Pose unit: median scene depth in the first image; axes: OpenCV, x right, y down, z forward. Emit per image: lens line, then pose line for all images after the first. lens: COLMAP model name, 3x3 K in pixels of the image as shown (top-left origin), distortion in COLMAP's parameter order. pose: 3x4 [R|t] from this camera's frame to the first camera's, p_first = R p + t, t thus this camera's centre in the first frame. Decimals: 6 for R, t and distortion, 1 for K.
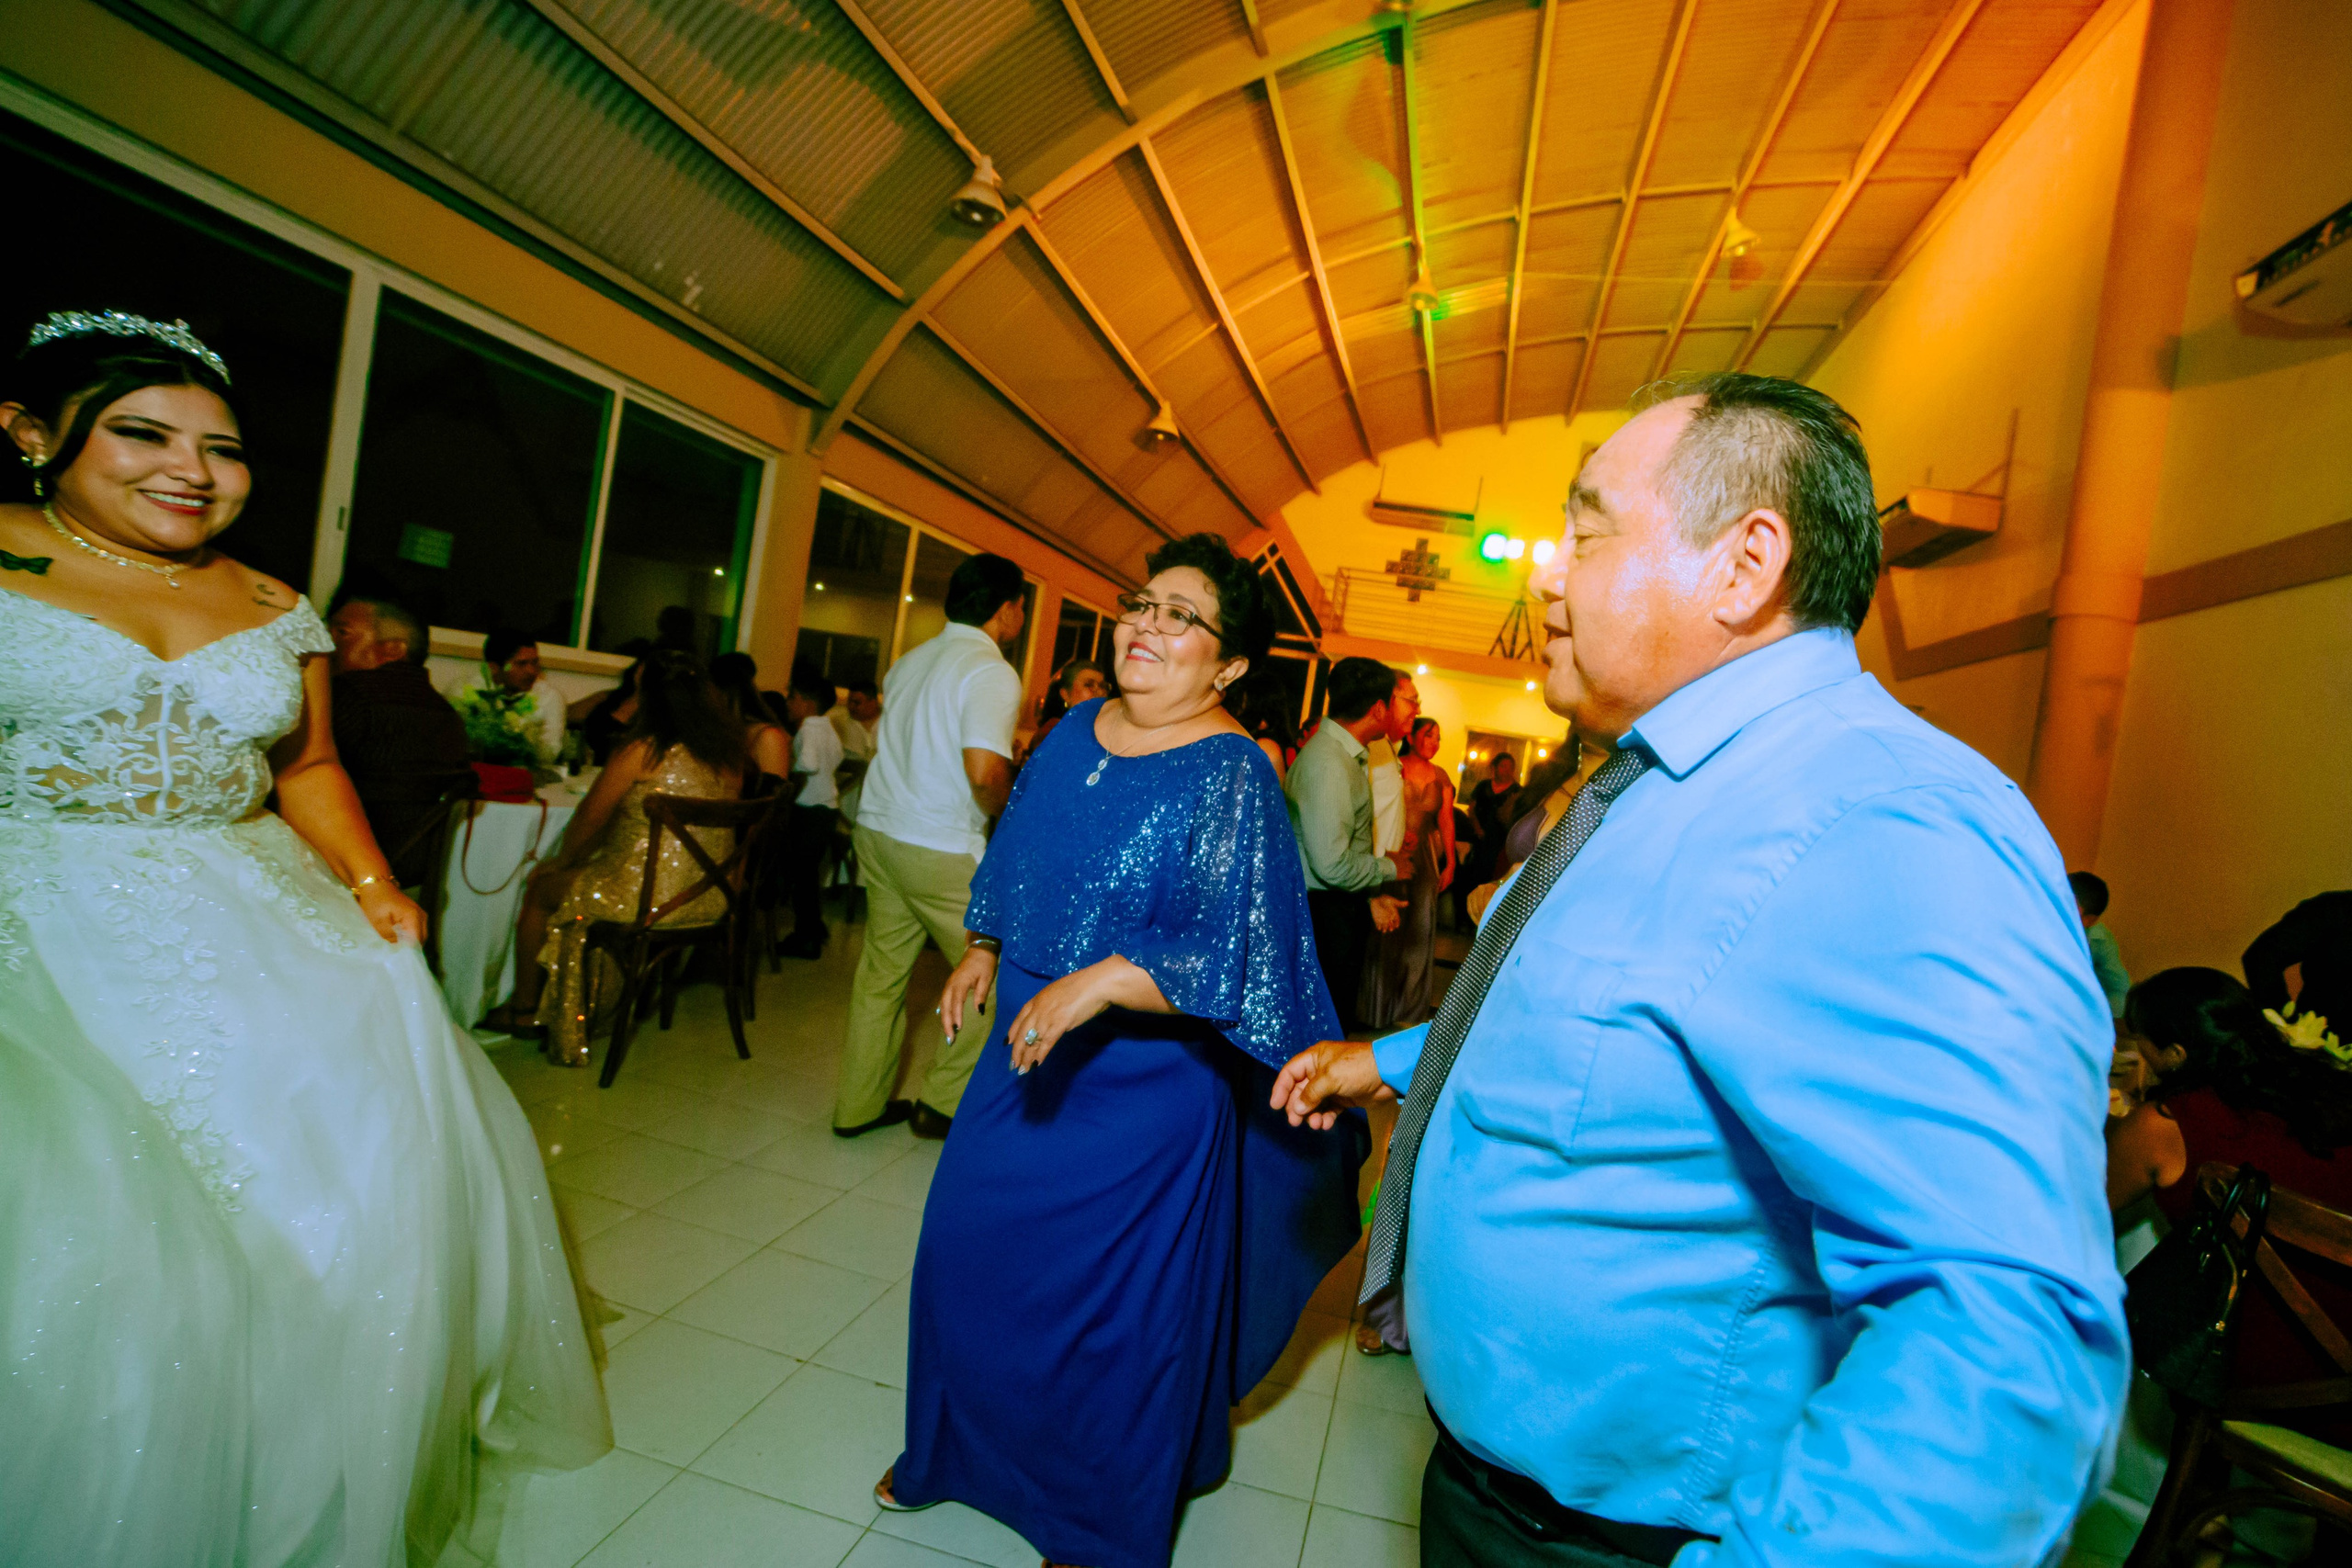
lens RADIAL K [[1096.9, 0, 1326.3], [0, 1096.9, 763.6], [0, 0, 1]] dist [-0.045100, 0.005801]
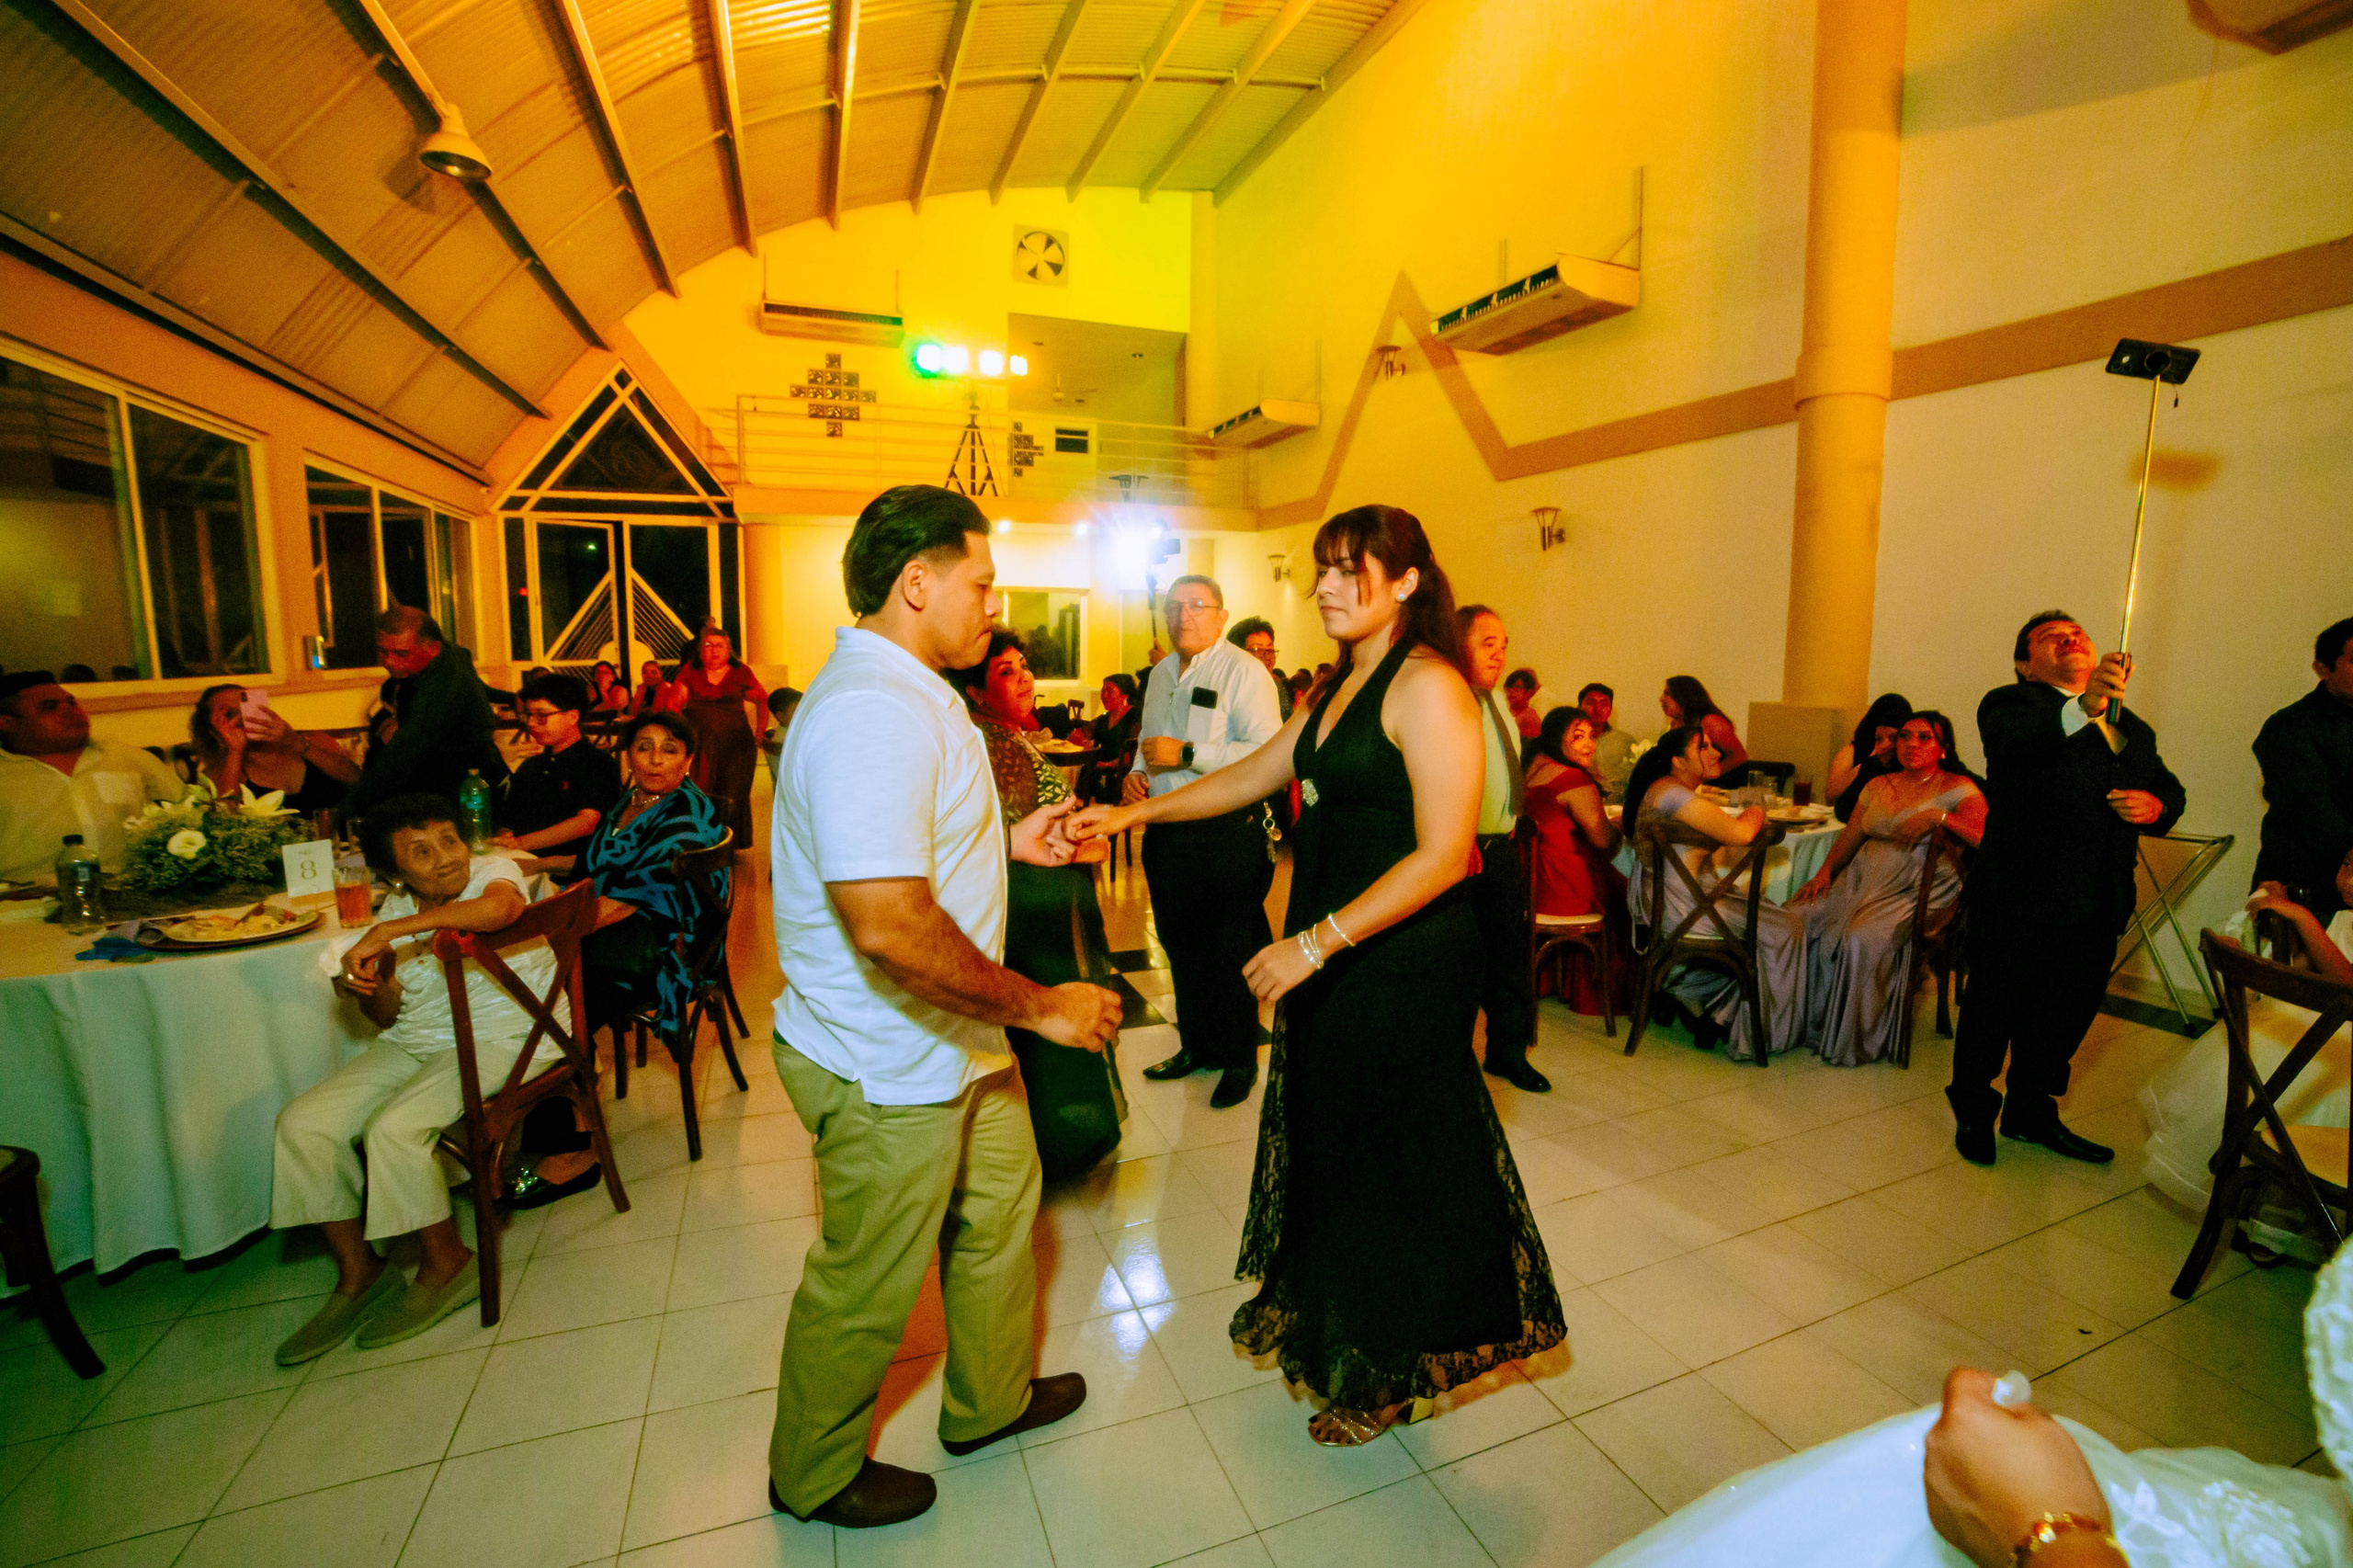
lens RADIAL K [[1044.6, 0, 1251.2], [0, 1044.6, 747.1], [0, 0, 1]] dist [-0.046042, 0.006486]
pose [[0.843123, -0.210958, 0.494611, -0.126743], [0.134523, 0.973330, 0.185827, -0.042537], [-0.520622, -0.090139, 0.849016, 0.293955]]
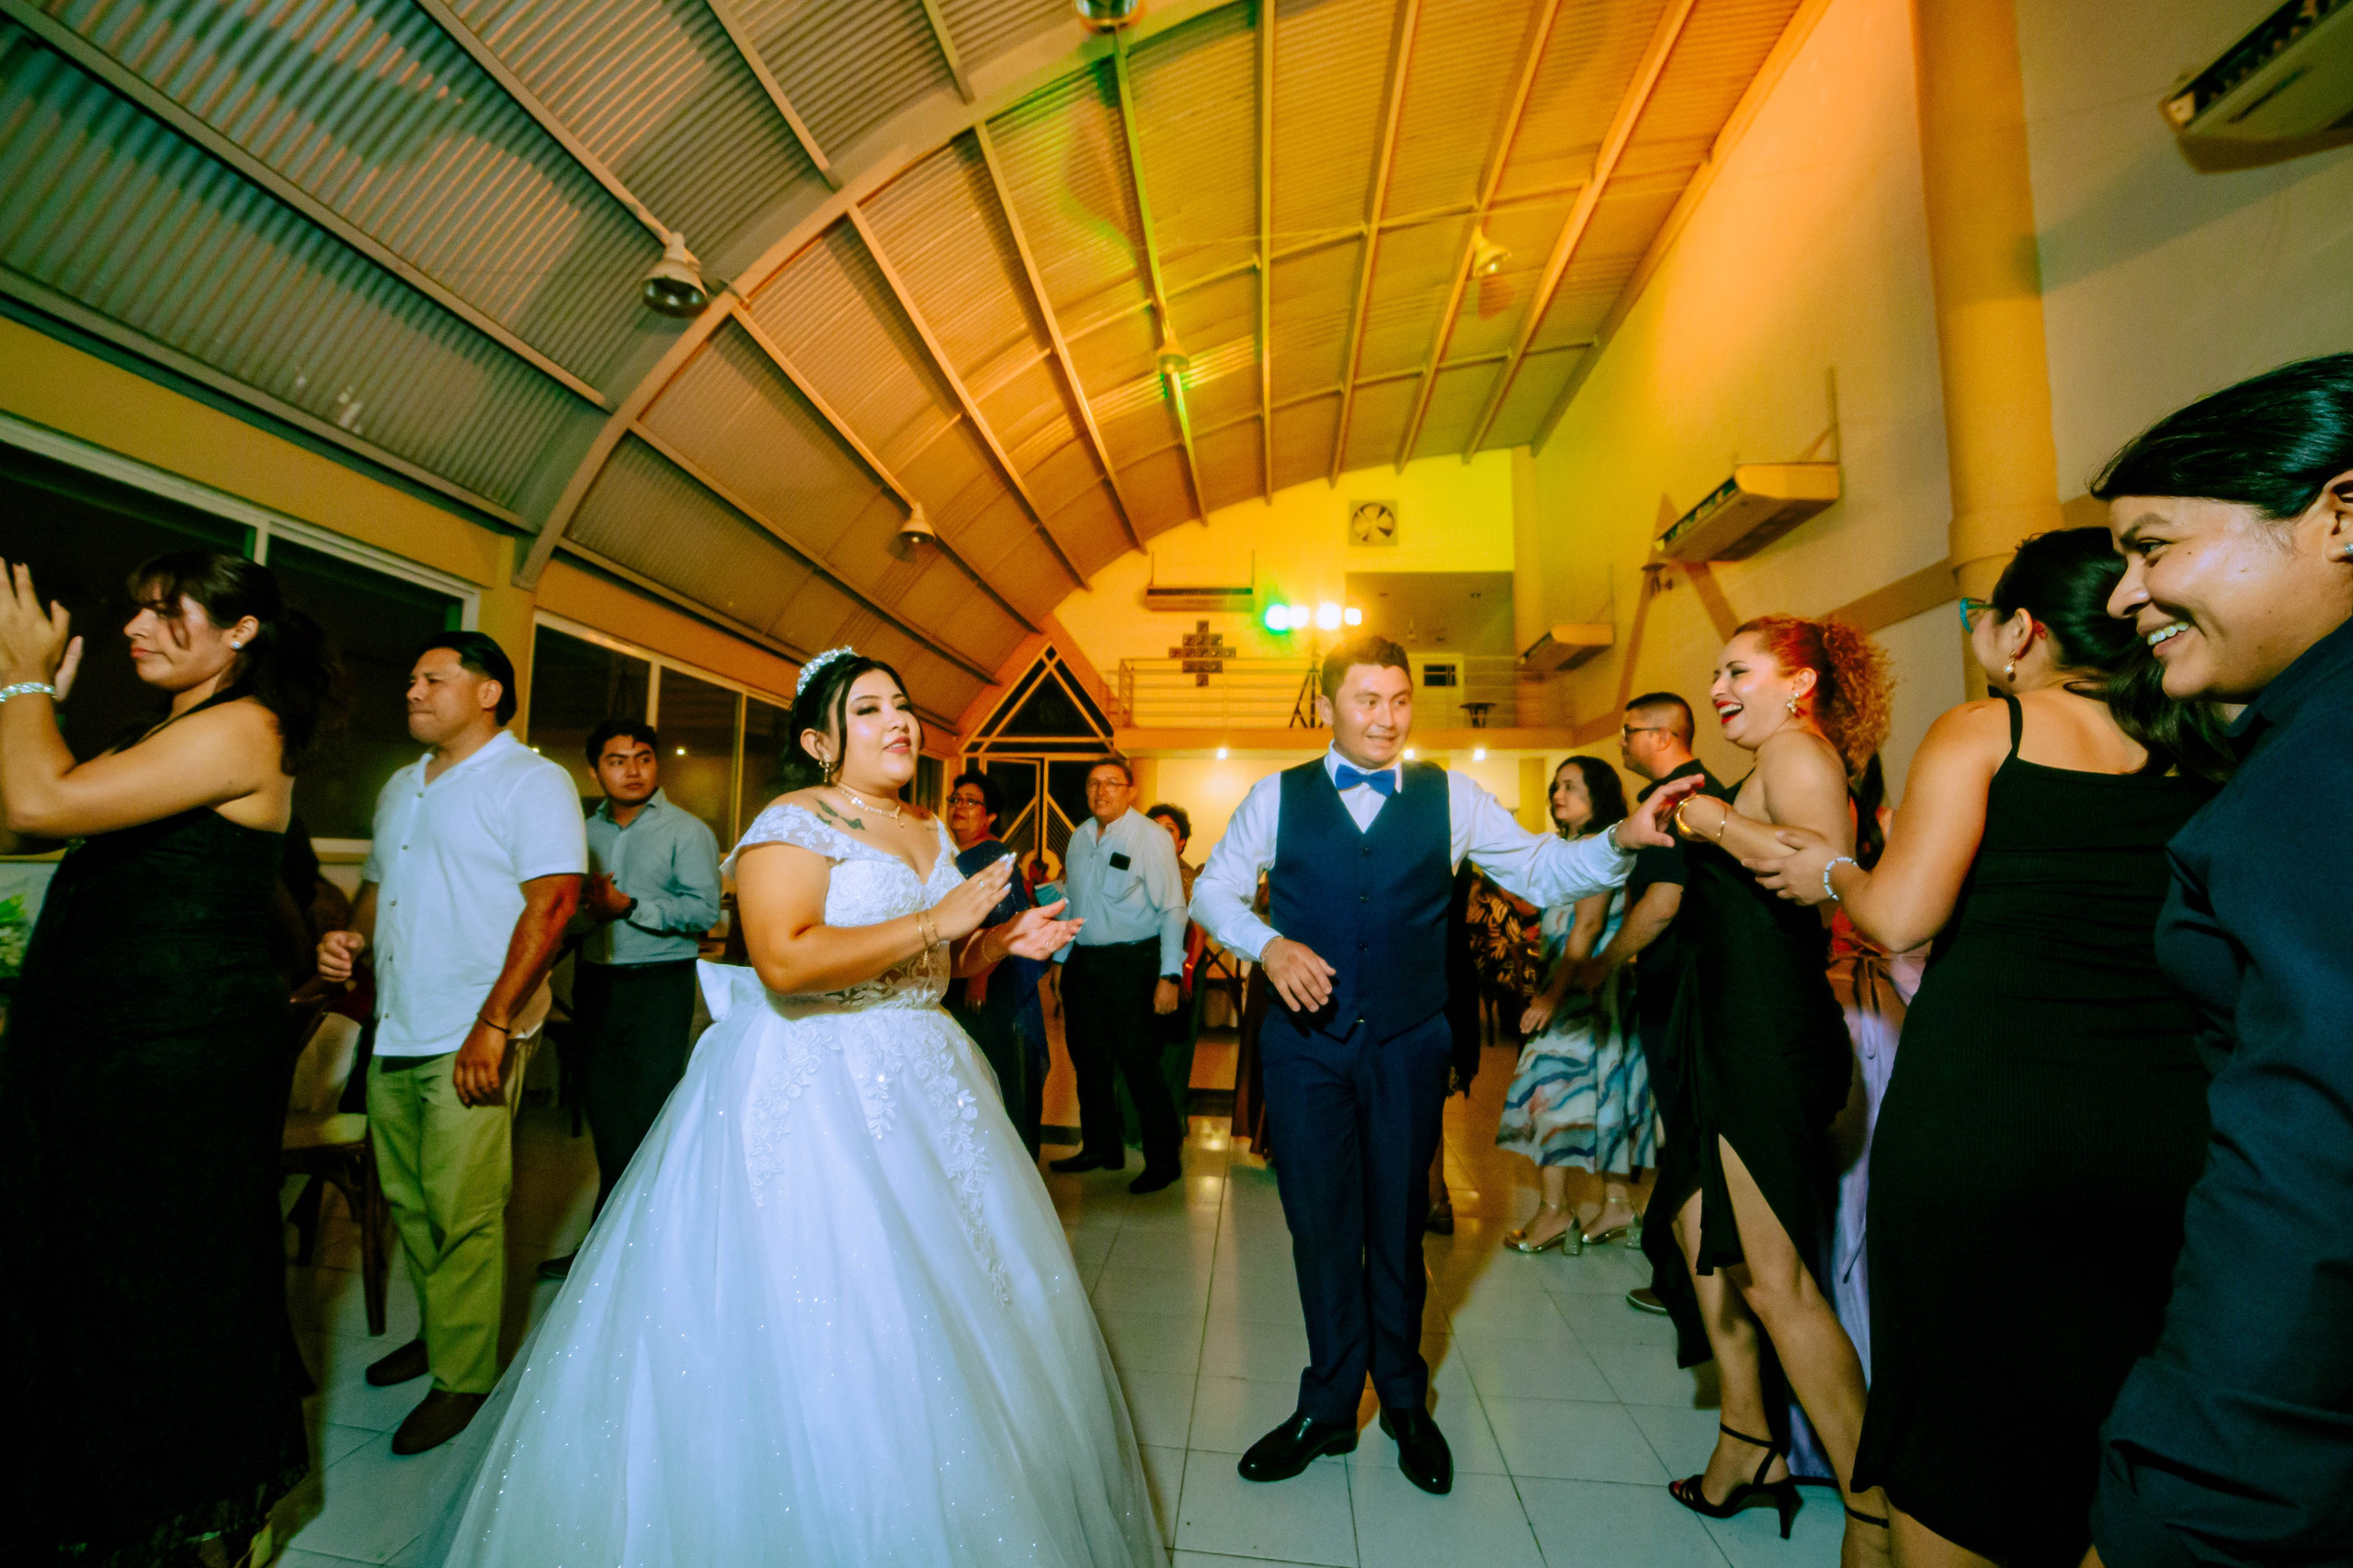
lens RADIAL K [[1051.3, 0, 1119.7], [0, 1051.3, 738.0], [0, 0, 1]] dist [-0.065498, 0.007639]
pose [[0.990505, -0.137224, 0.008333, -0.009629], [0.137192, 0.982739, -0.124104, 0.003575], [0.008841, 0.124069, 0.992234, 0.132713]]
